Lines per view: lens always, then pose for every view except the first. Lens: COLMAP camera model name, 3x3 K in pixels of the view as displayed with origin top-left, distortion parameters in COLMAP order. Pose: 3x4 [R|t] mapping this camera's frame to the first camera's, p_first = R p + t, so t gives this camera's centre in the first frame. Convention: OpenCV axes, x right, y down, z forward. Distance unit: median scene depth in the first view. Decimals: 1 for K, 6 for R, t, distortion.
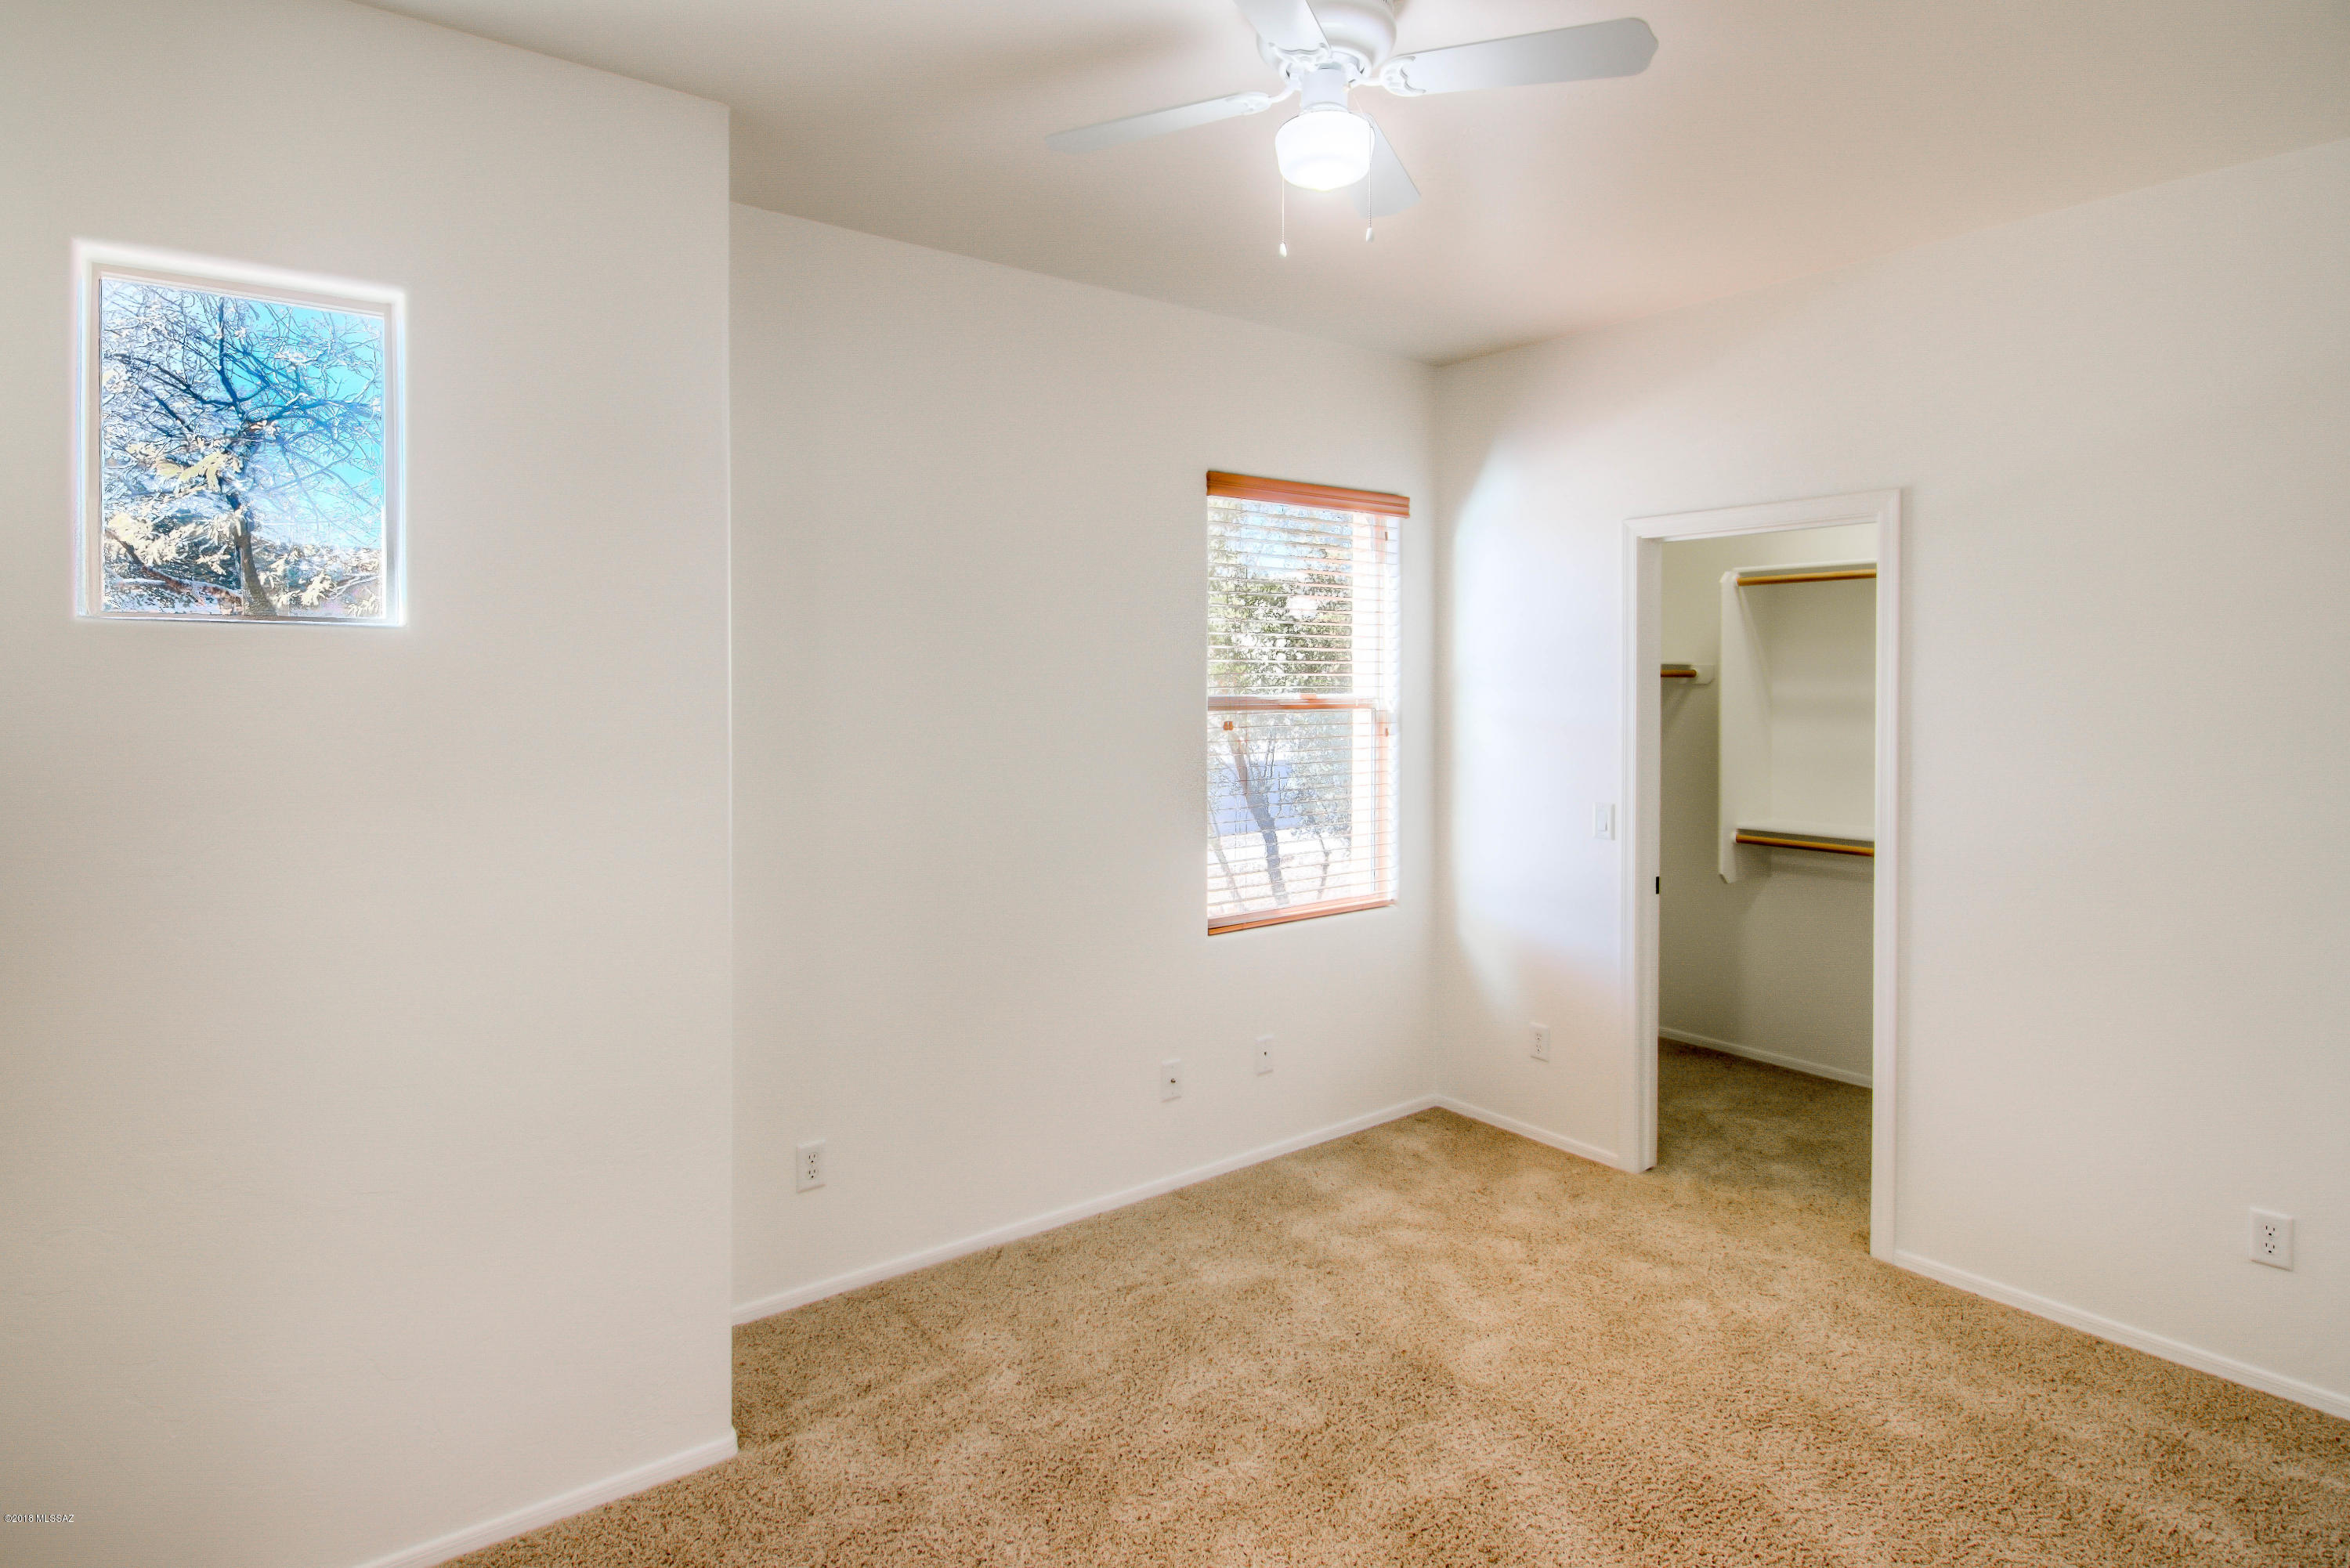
lens RADIAL K [[1248.0, 0, 1189.8], [0, 1248.0, 705.2], [0, 0, 1]] dist [-0.014437, -0.004438]
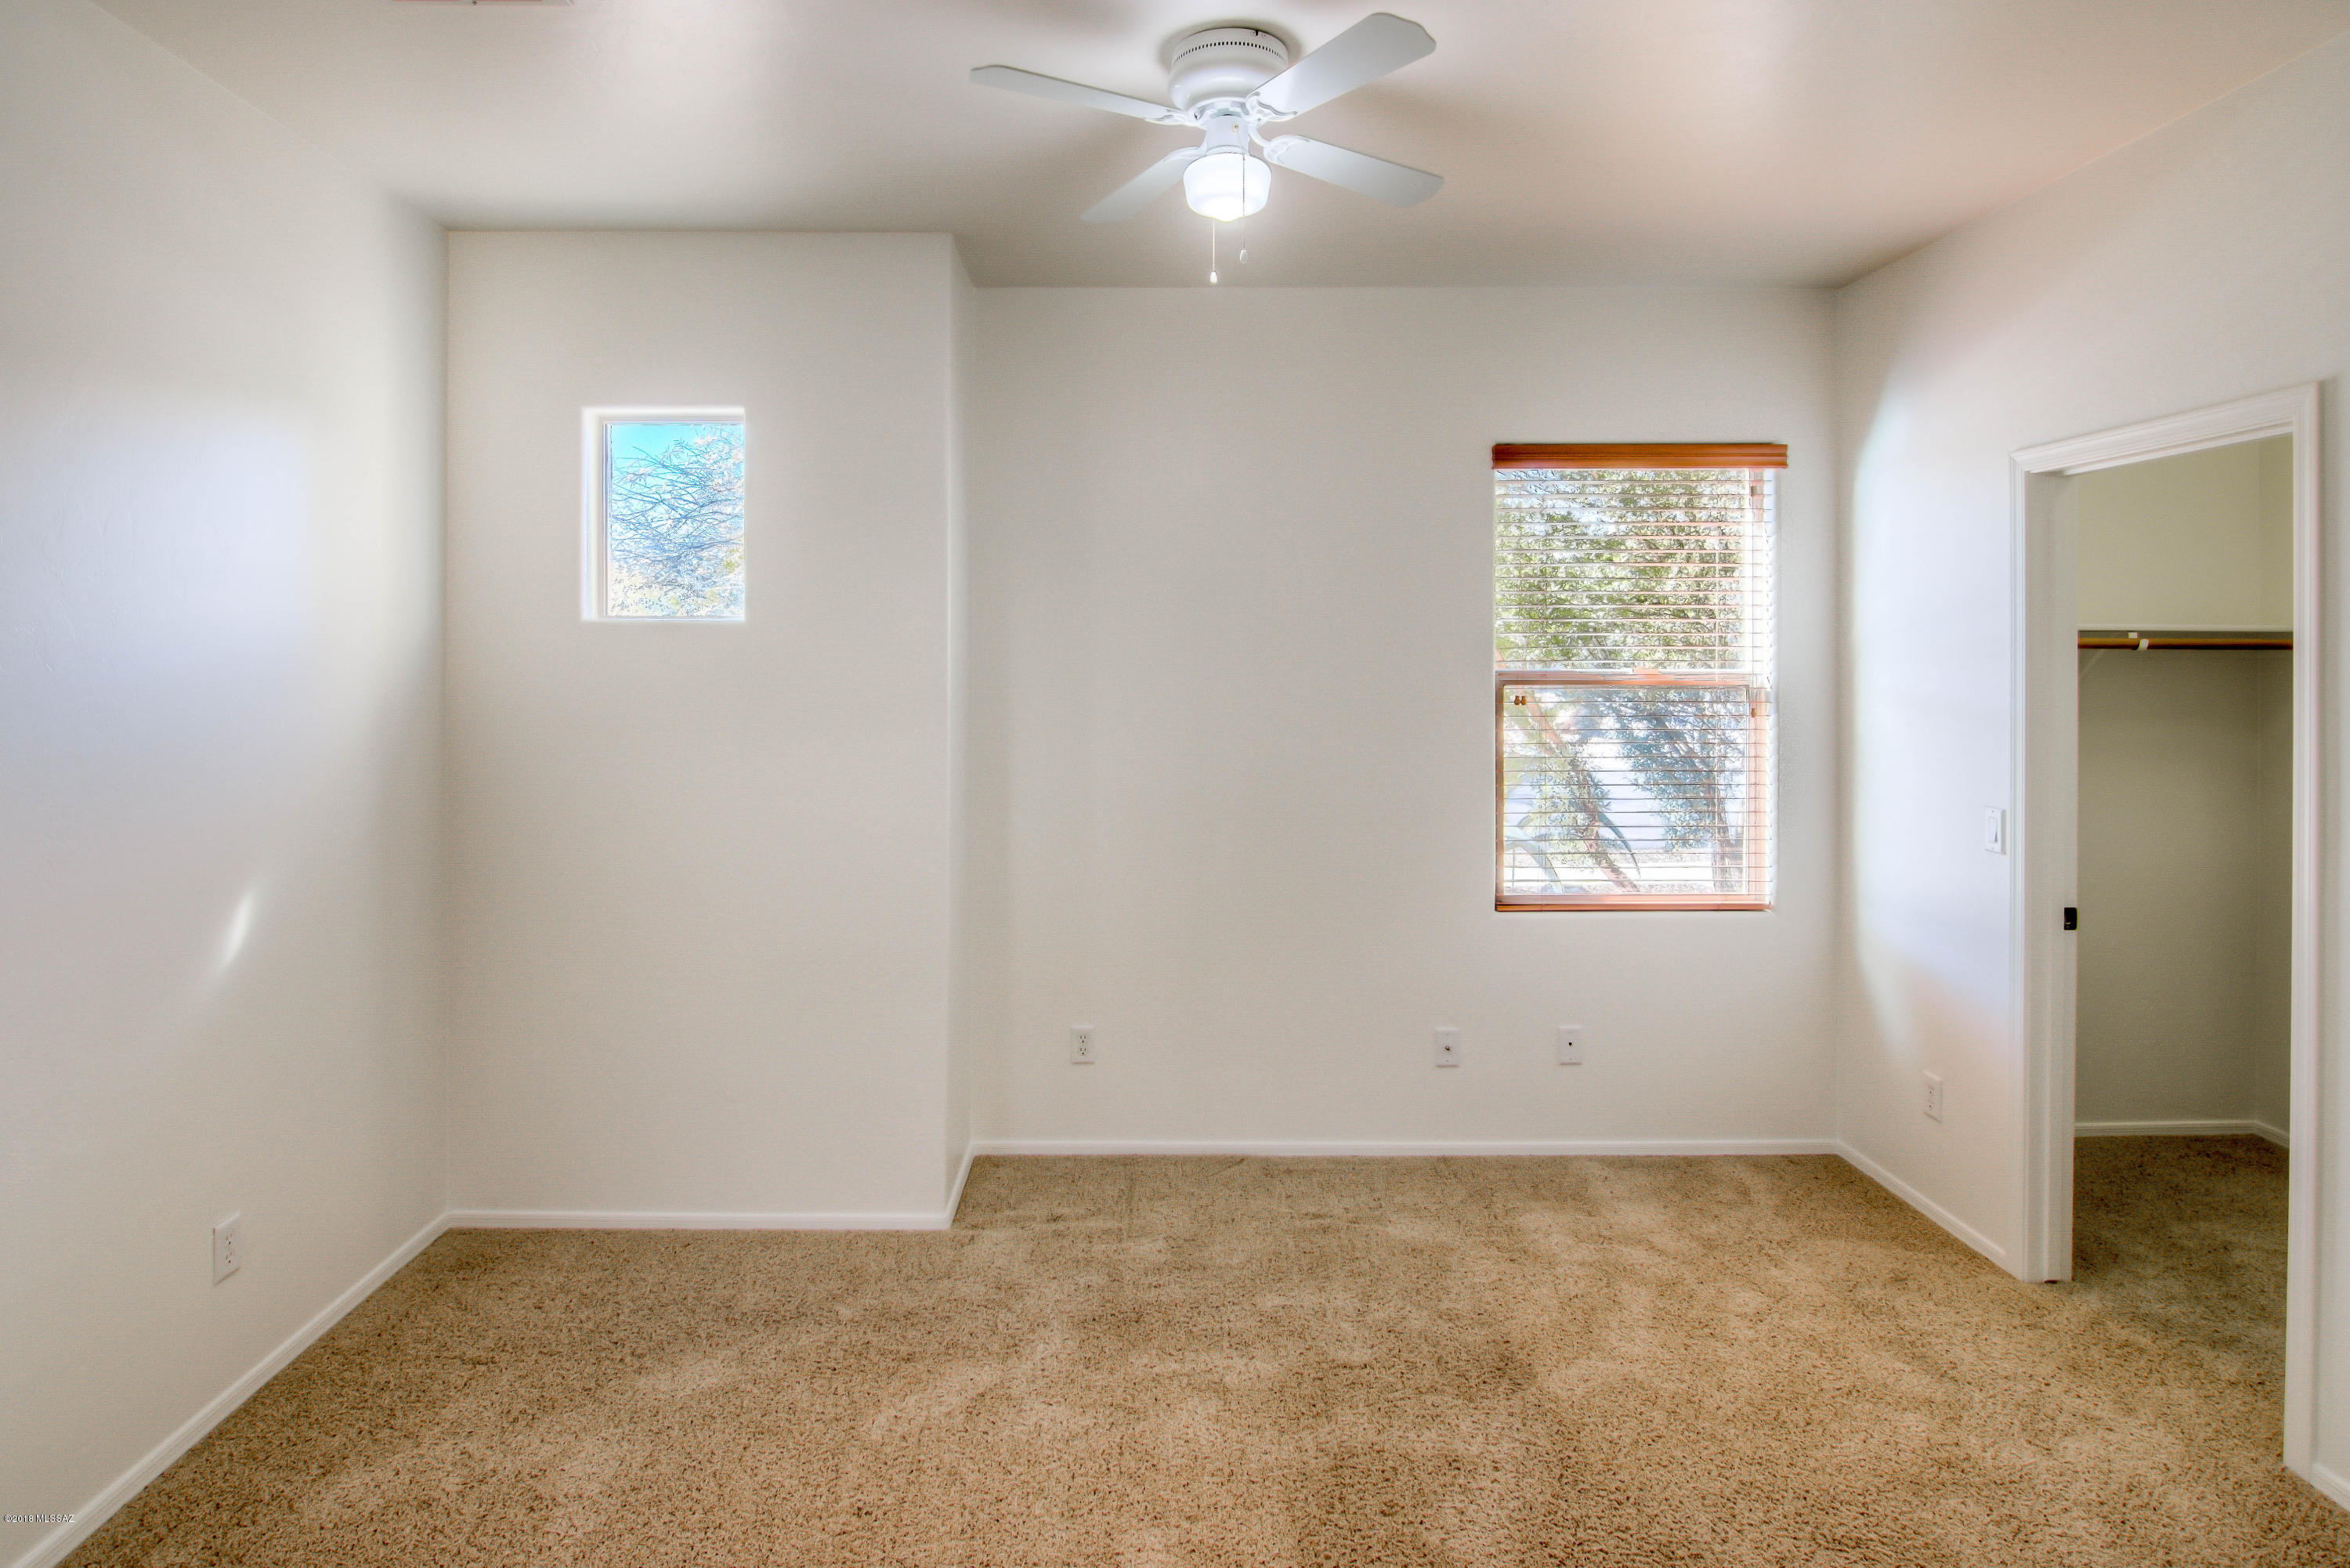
lens RADIAL K [[1248.0, 0, 1098.4], [0, 1248.0, 660.1], [0, 0, 1]] dist [-0.014437, -0.004438]
pose [[0.783350, 0.000989, -0.621580, 0.401408], [-0.011958, 0.999838, -0.013479, 0.002442], [0.621466, 0.017992, 0.783235, 0.023269]]
